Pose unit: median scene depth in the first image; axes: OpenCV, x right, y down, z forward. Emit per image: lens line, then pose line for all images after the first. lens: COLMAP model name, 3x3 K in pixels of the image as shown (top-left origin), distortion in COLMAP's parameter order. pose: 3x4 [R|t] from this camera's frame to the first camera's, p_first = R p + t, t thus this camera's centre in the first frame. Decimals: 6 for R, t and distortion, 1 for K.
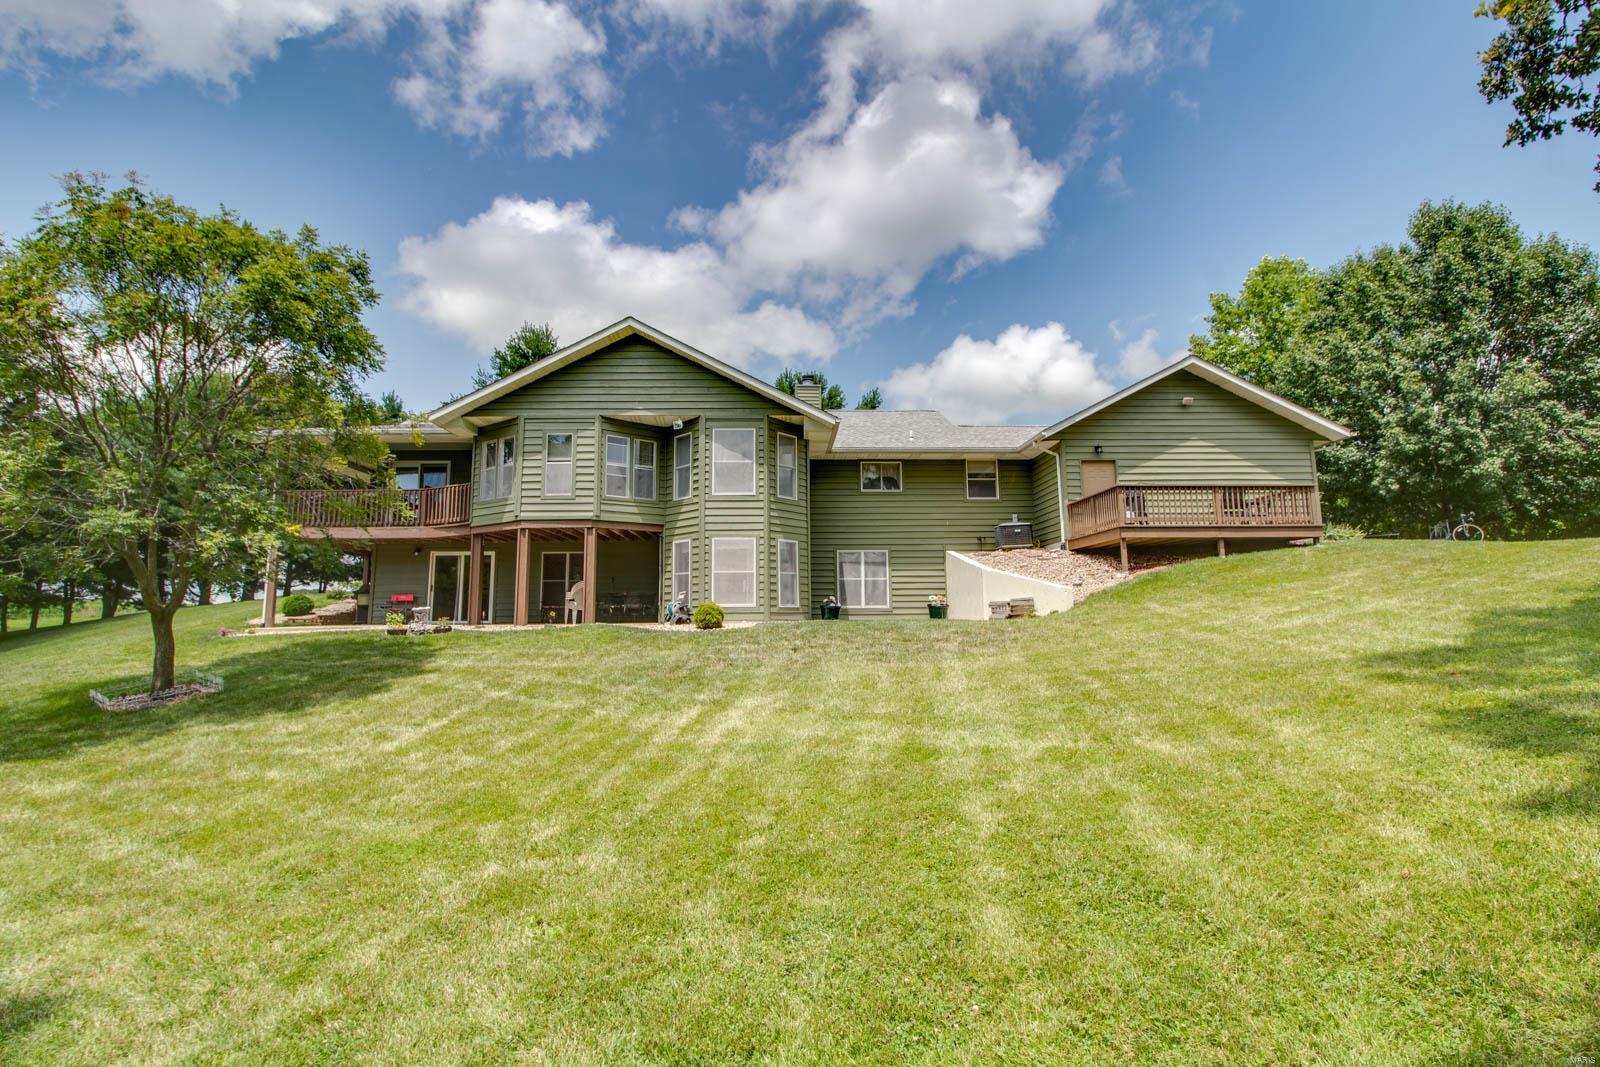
lens RADIAL K [[747.5, 0, 765.0], [0, 747.5, 513.9], [0, 0, 1]] dist [0.002281, 0.000217]
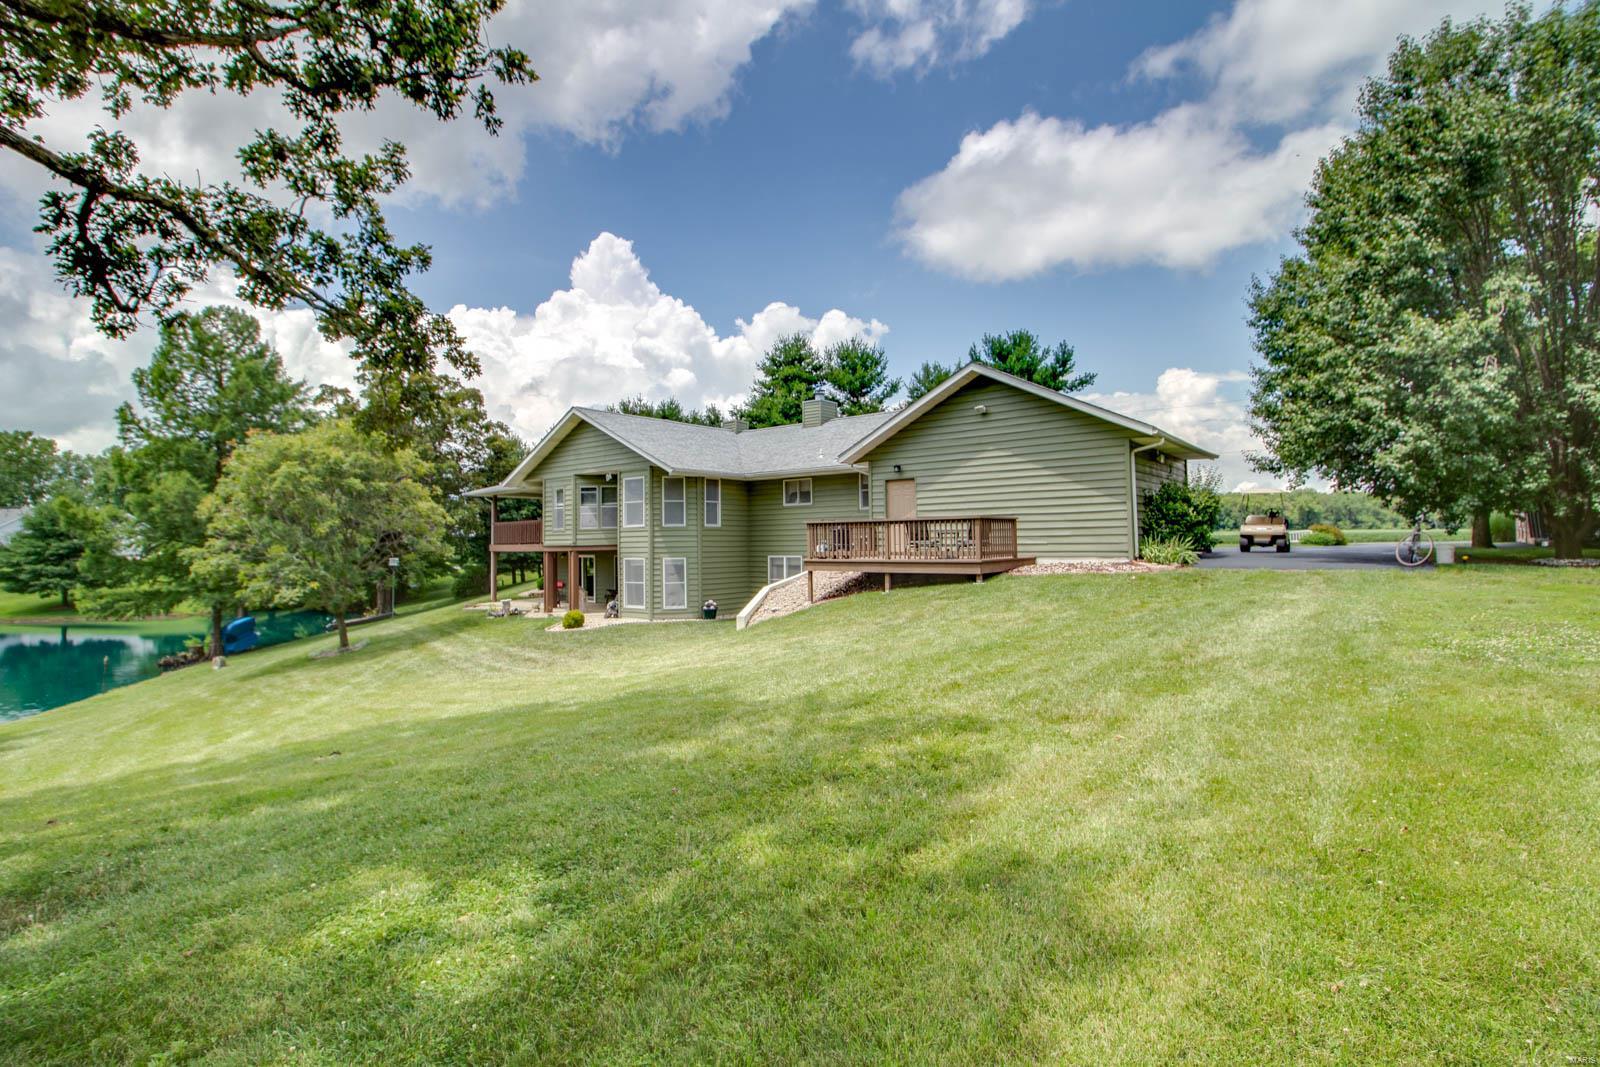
lens RADIAL K [[747.5, 0, 765.0], [0, 747.5, 513.9], [0, 0, 1]] dist [0.002281, 0.000217]
pose [[0.745746, -0.025449, -0.665744, 1.025128], [0.103706, 0.991524, 0.078266, -0.128197], [0.658110, -0.127408, 0.742064, 0.118634]]
